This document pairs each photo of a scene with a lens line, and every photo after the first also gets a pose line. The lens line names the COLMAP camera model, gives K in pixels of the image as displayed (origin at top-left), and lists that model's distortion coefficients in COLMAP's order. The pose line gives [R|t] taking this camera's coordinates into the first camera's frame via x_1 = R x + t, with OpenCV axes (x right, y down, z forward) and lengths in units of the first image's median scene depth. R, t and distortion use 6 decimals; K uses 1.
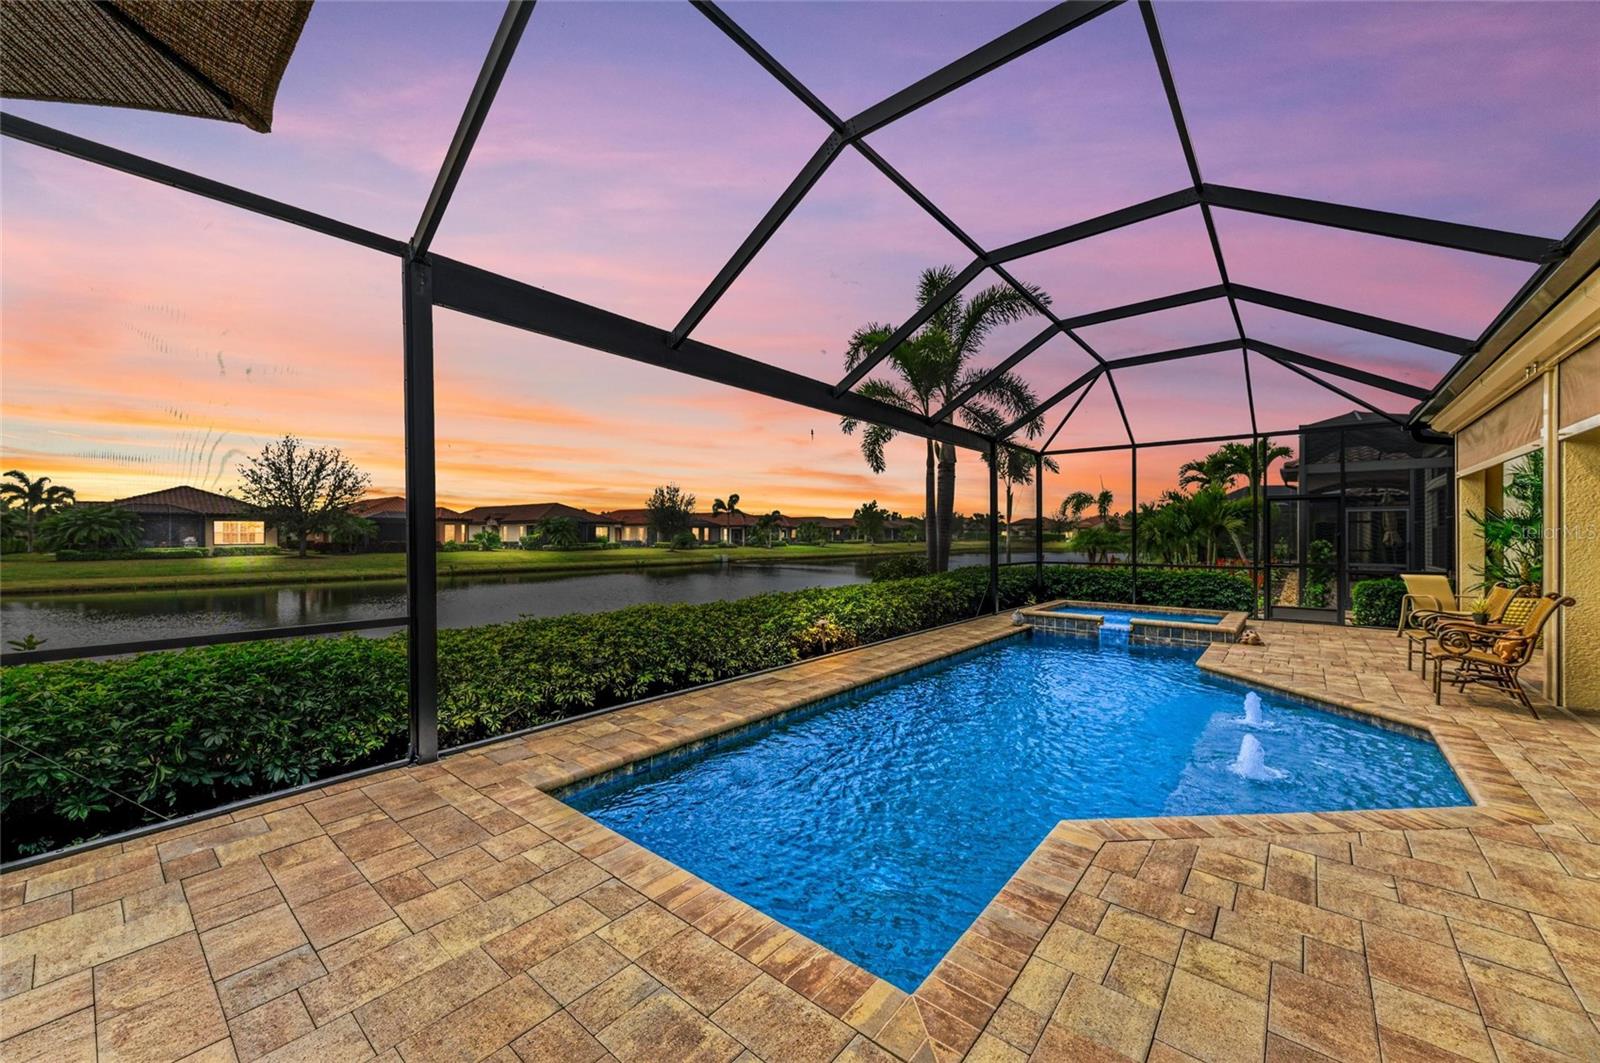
lens RADIAL K [[614.1, 0, 817.0], [0, 614.1, 537.0], [0, 0, 1]] dist [-0.000905, 0.000250]
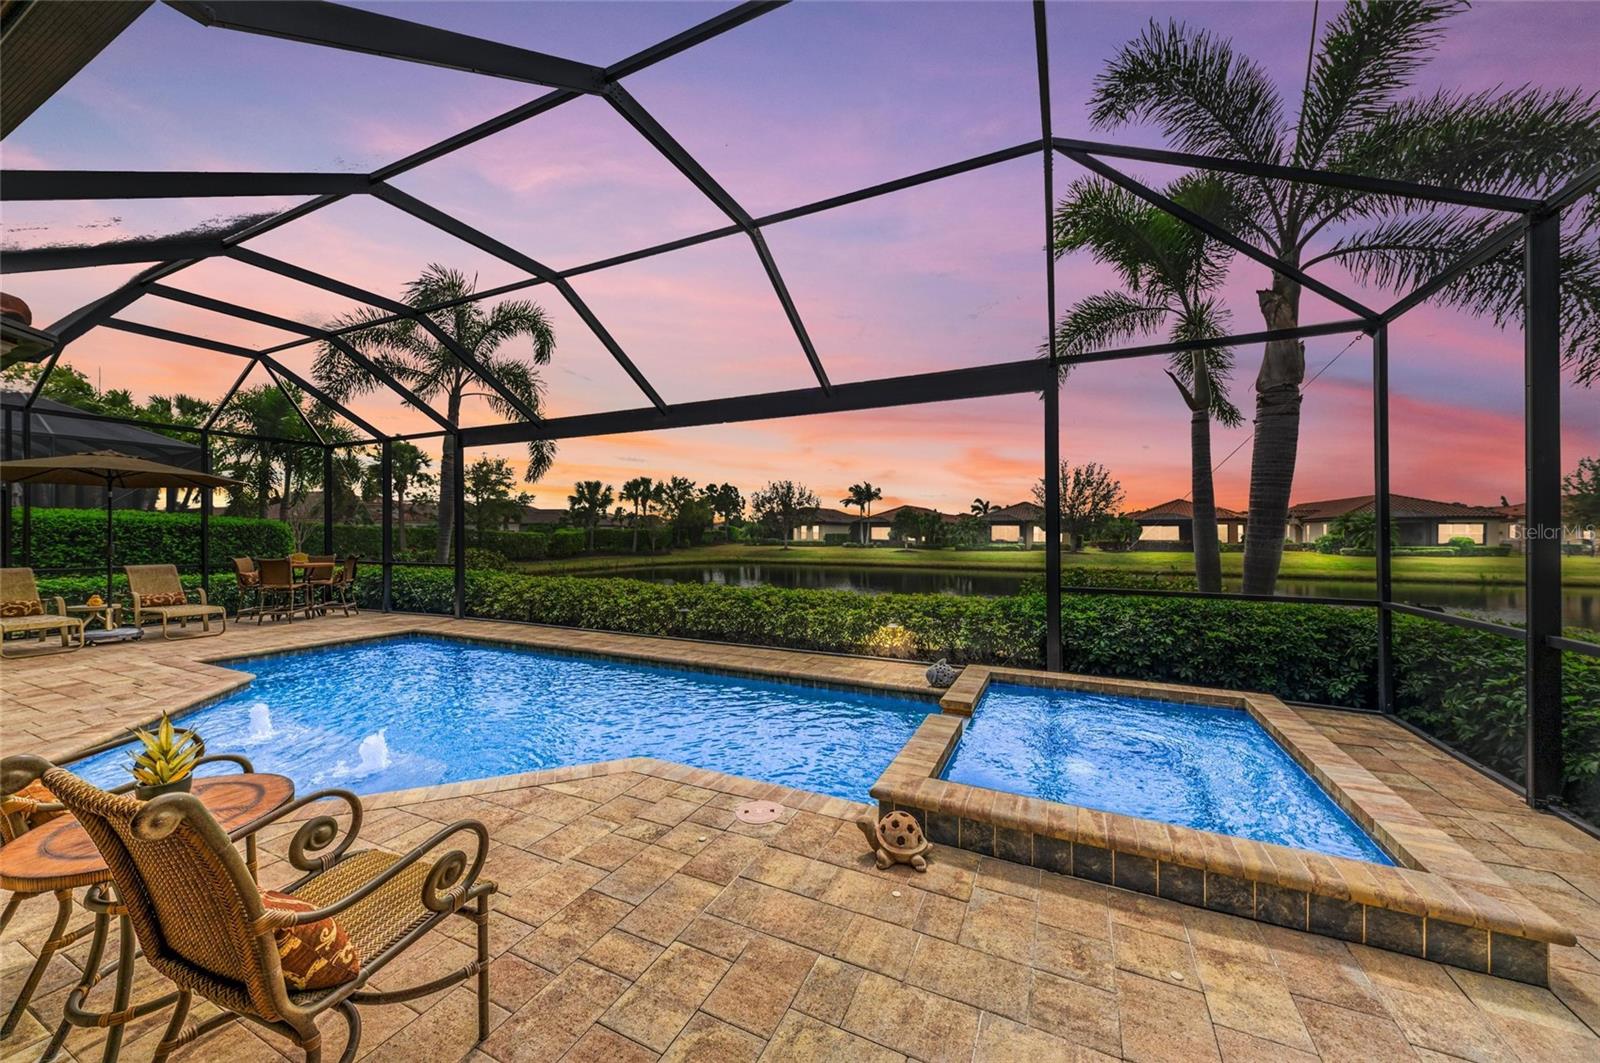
lens RADIAL K [[574.9, 0, 814.0], [0, 574.9, 531.9], [0, 0, 1]] dist [0.000207, -0.000160]
pose [[0.267489, -0.004260, -0.963552, 0.121719], [-0.004786, 0.999972, -0.005750, 0.000043], [0.963549, 0.006149, 0.267461, 0.099055]]
